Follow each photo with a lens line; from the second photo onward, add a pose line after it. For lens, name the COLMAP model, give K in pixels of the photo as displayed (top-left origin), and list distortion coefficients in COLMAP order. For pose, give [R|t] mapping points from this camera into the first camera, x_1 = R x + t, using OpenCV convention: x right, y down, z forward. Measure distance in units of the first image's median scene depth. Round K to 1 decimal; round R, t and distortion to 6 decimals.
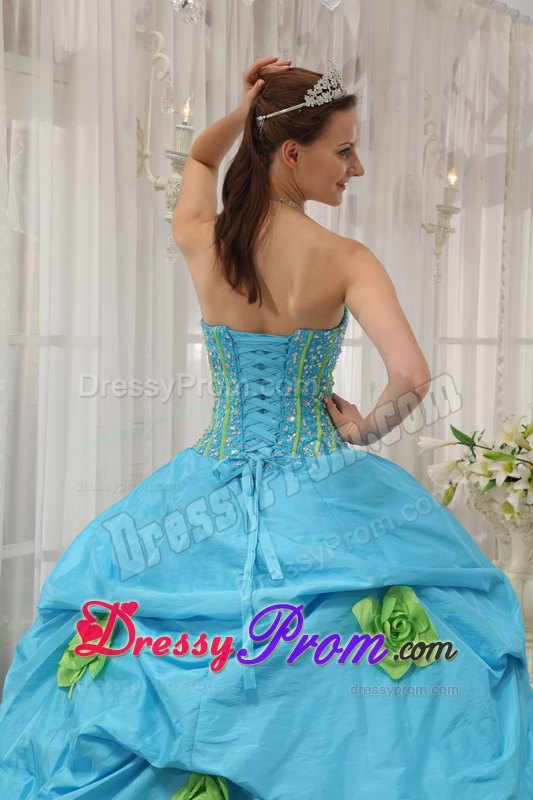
lens RADIAL K [[1347.2, 0, 266.5], [0, 1347.2, 400.0], [0, 0, 1]] dist [0.283048, 0.145700]
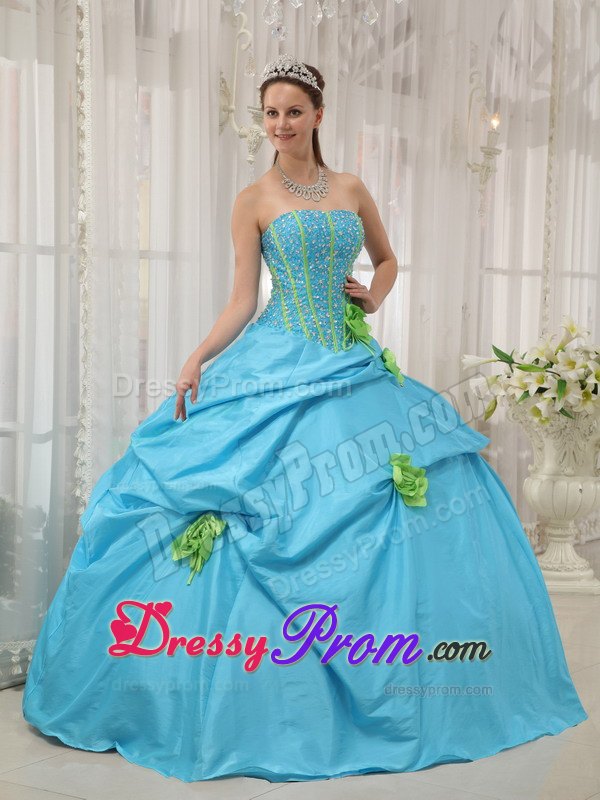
lens RADIAL K [[1579.3, 0, 300.0], [0, 1579.3, 400.0], [0, 0, 1]] dist [0.293626, 0.124520]
pose [[0.999813, 0.004114, -0.018892, 0.002330], [-0.003740, 0.999798, 0.019743, 0.039159], [0.018970, -0.019669, 0.999627, -0.316289]]
